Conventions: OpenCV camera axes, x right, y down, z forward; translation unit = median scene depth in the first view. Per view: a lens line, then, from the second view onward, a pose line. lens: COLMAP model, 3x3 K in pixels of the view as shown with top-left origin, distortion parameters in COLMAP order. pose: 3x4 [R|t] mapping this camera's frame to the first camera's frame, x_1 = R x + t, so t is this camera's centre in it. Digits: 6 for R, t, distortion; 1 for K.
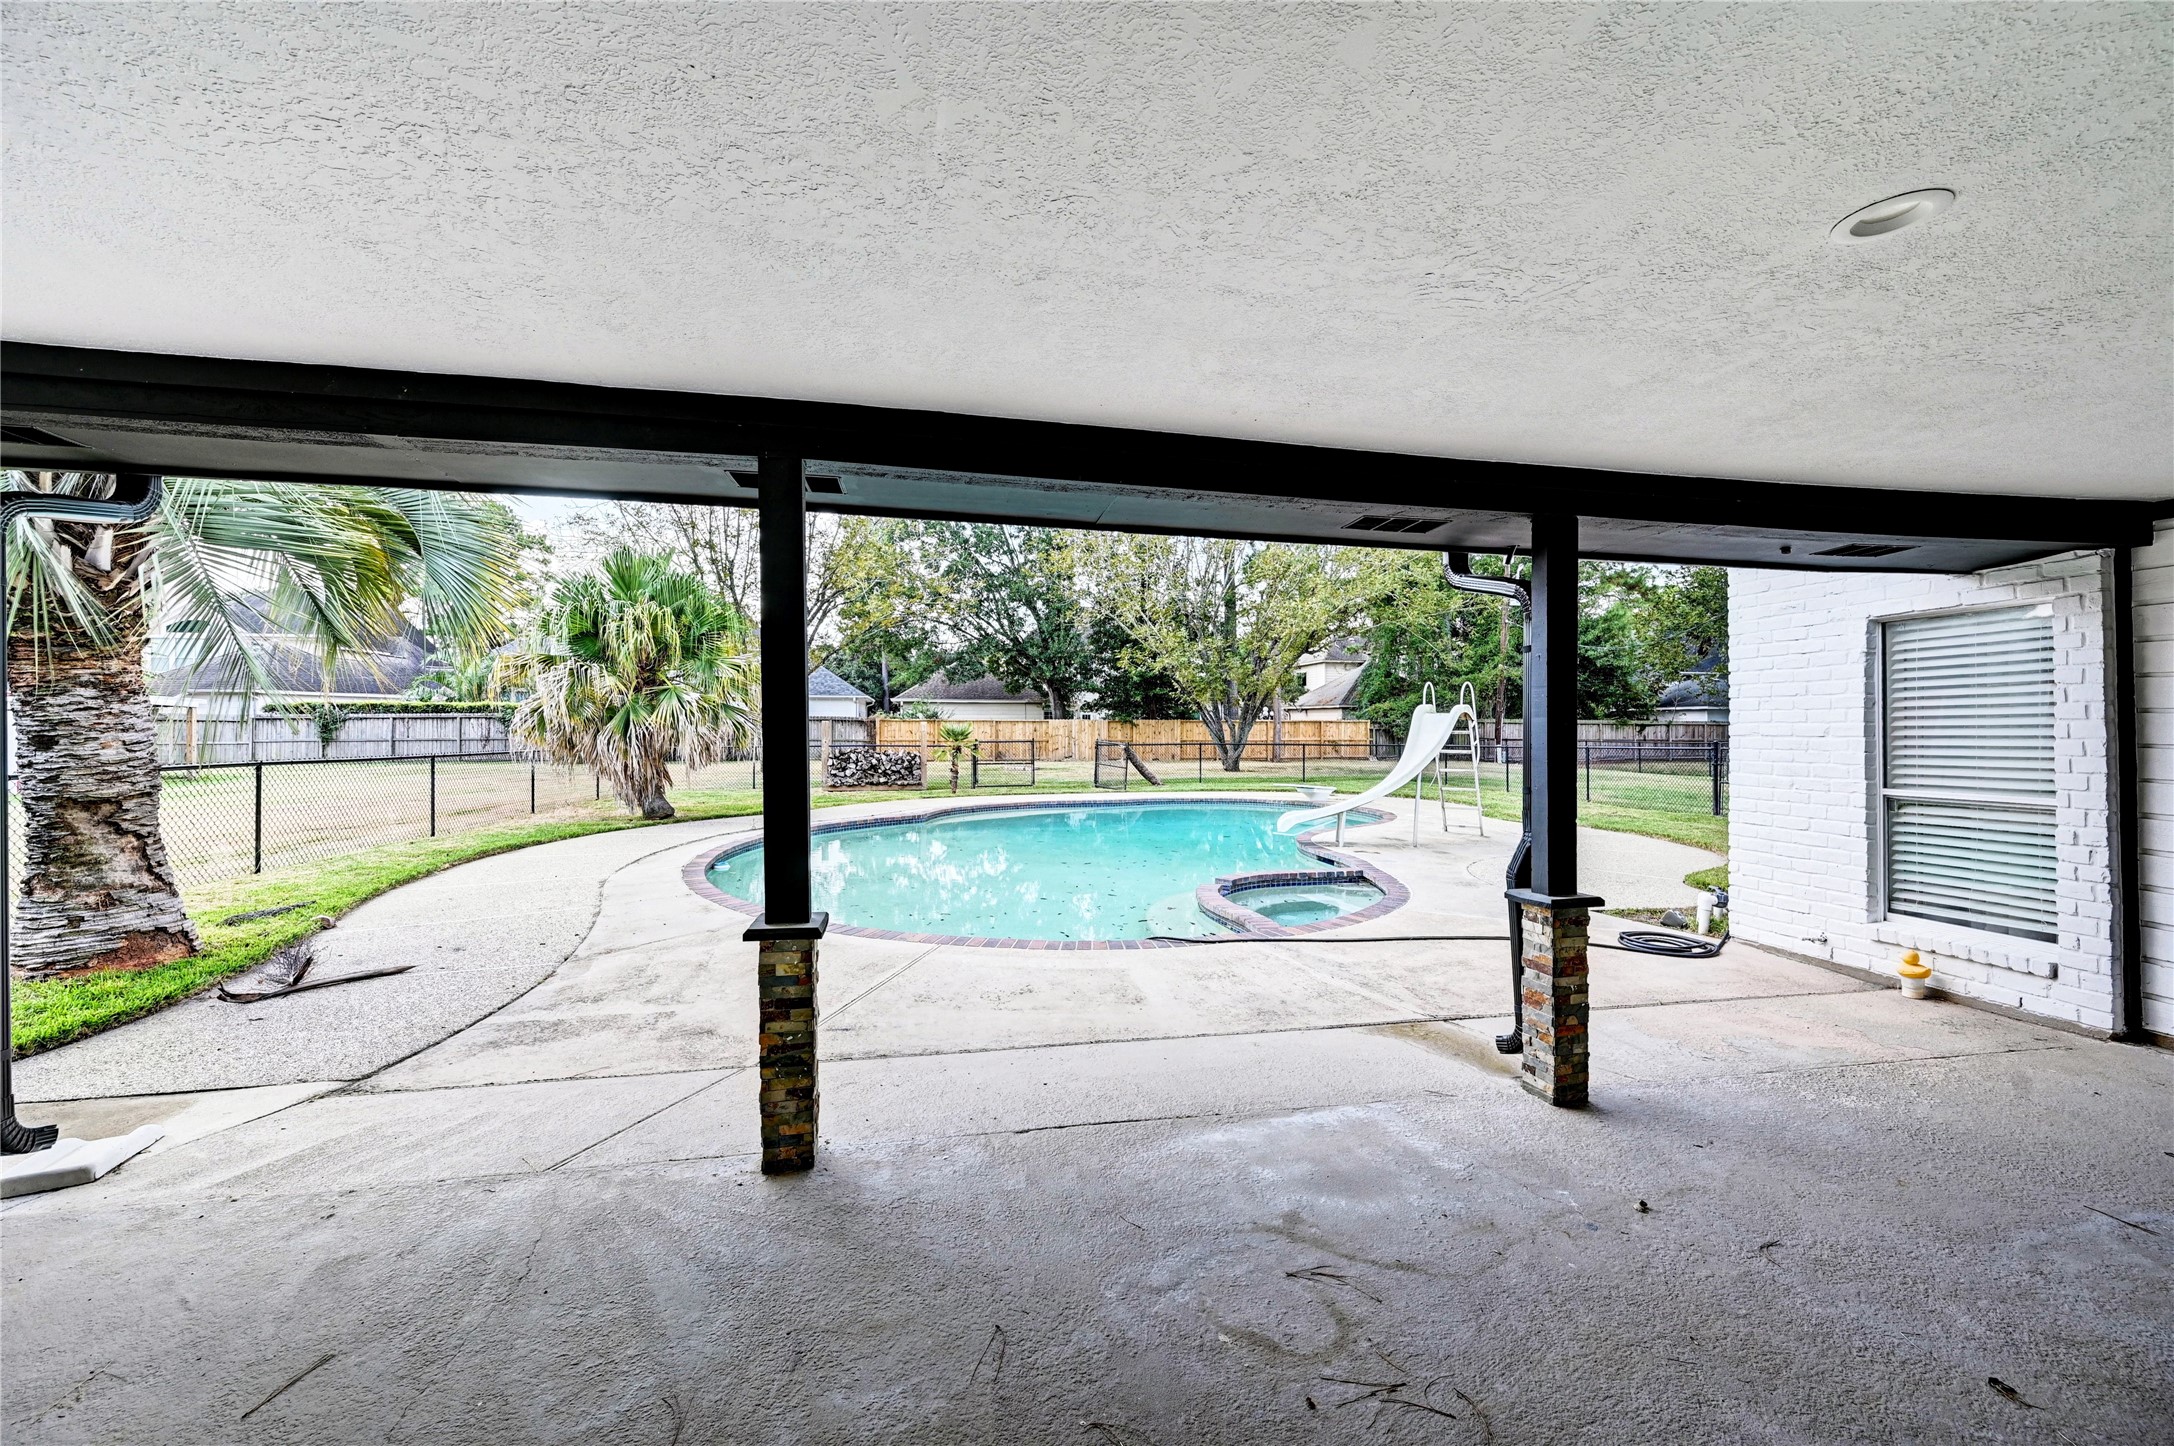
lens RADIAL K [[864.7, 0, 1087.0], [0, 864.7, 723.0], [0, 0, 1]] dist [-0.001262, 0.000013]
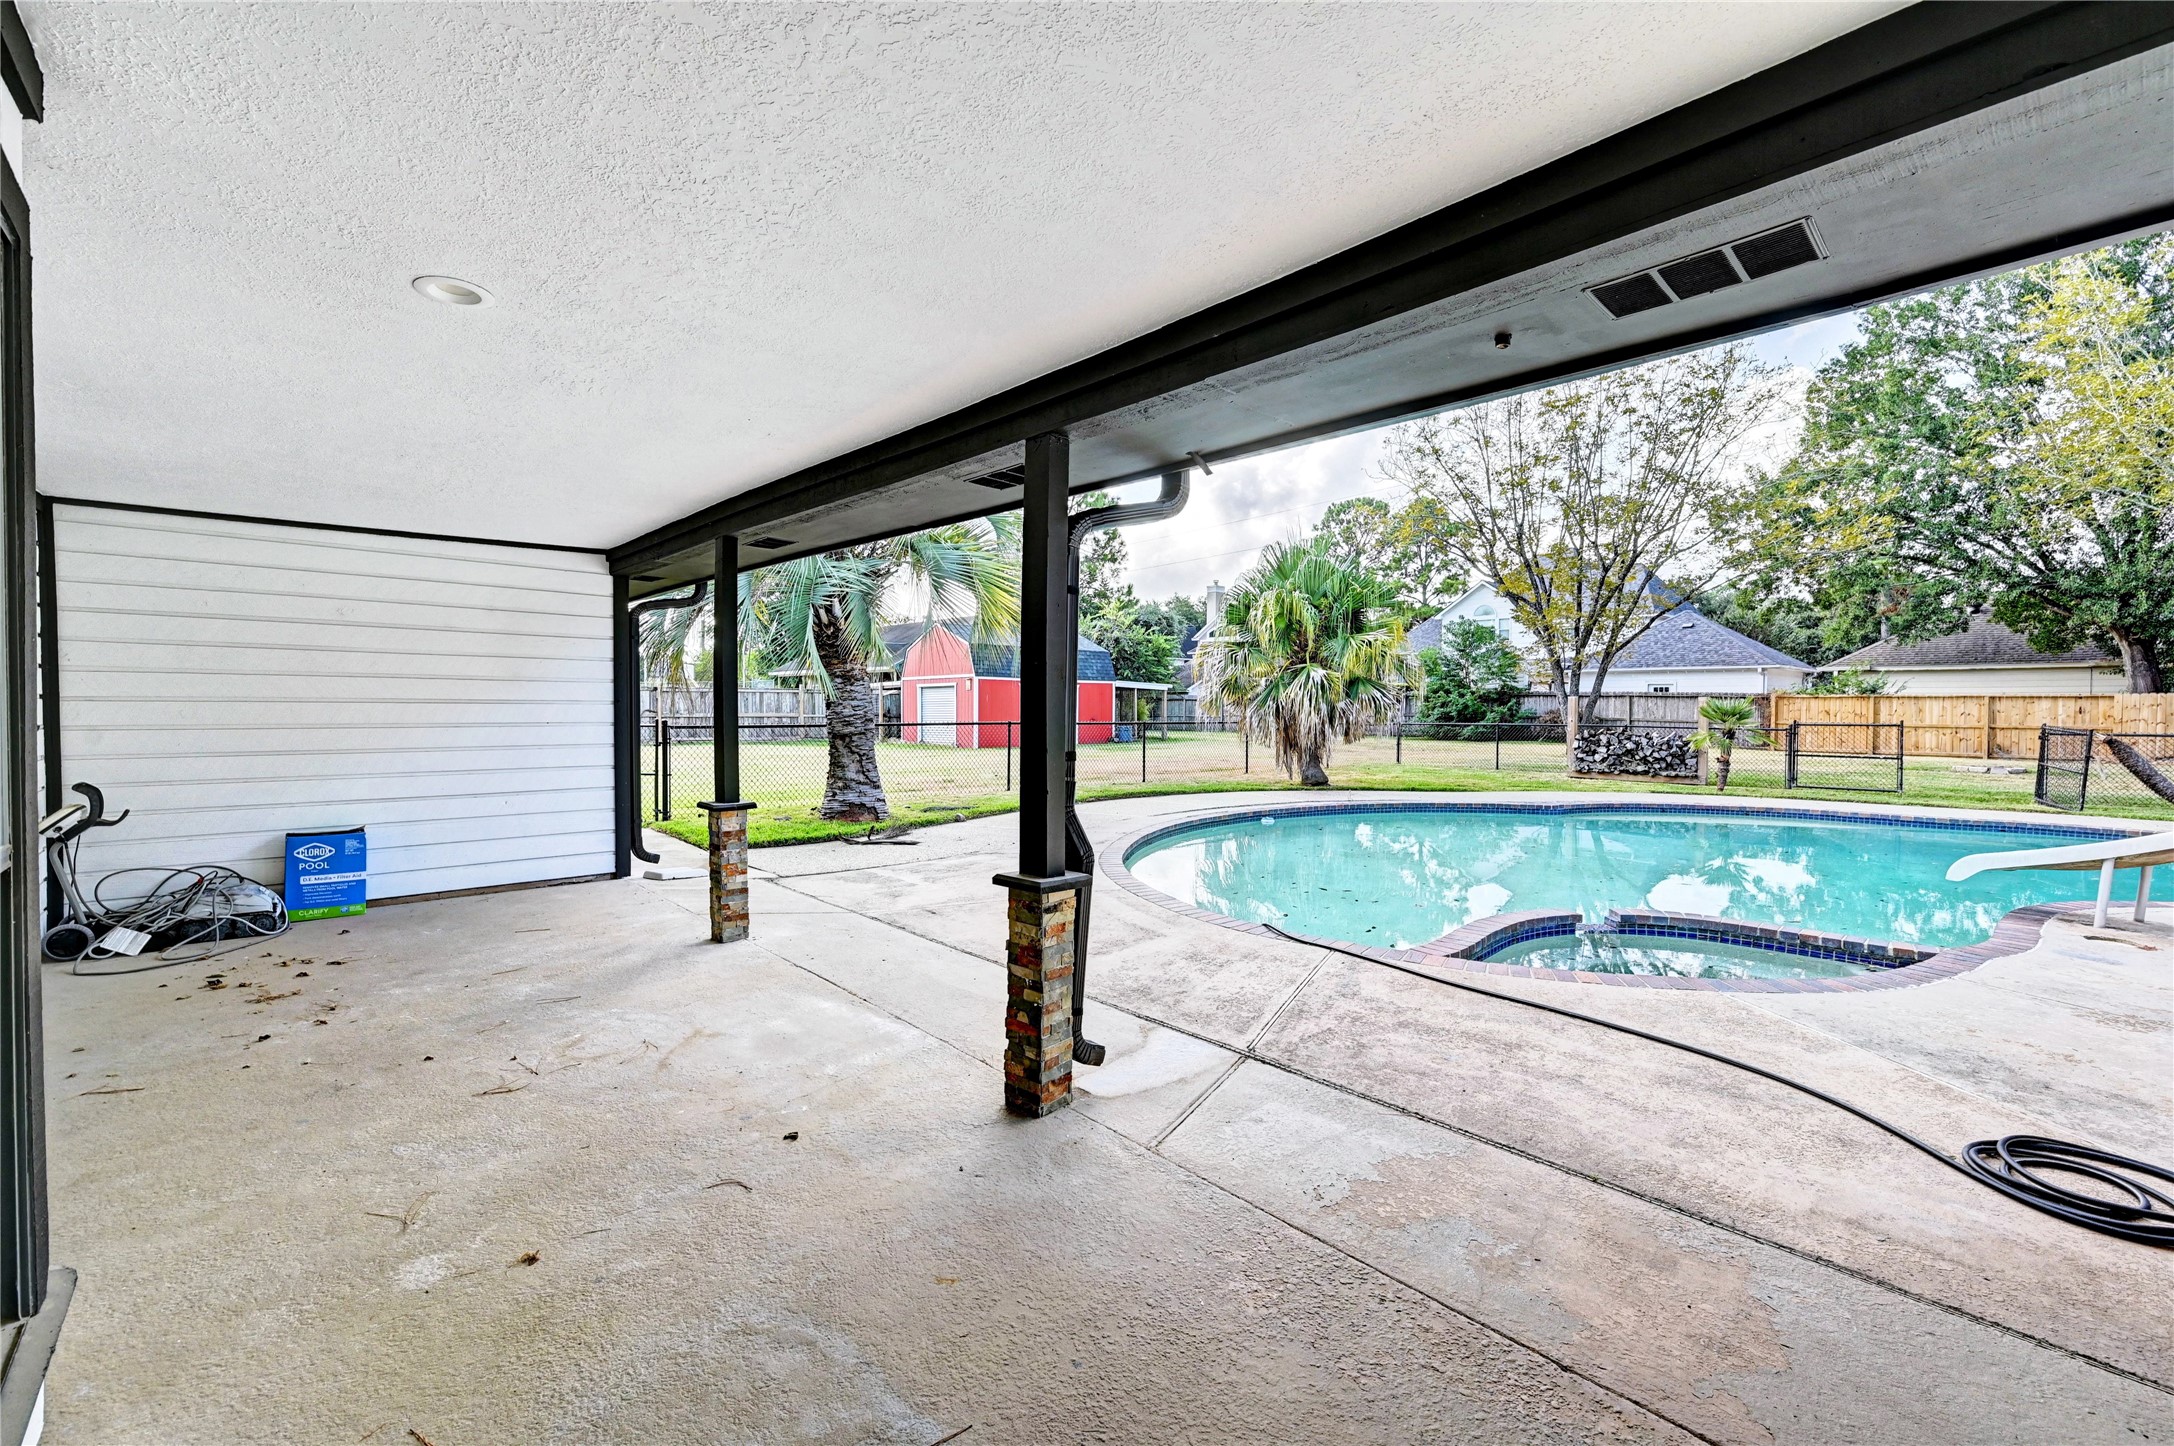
lens RADIAL K [[934.3, 0, 1087.0], [0, 934.3, 723.0], [0, 0, 1]] dist [-0.002451, -0.000178]
pose [[0.501788, 0.016928, -0.864825, 1.053808], [0.000541, 0.999802, 0.019884, 0.020868], [0.864990, -0.010445, 0.501680, 0.438076]]
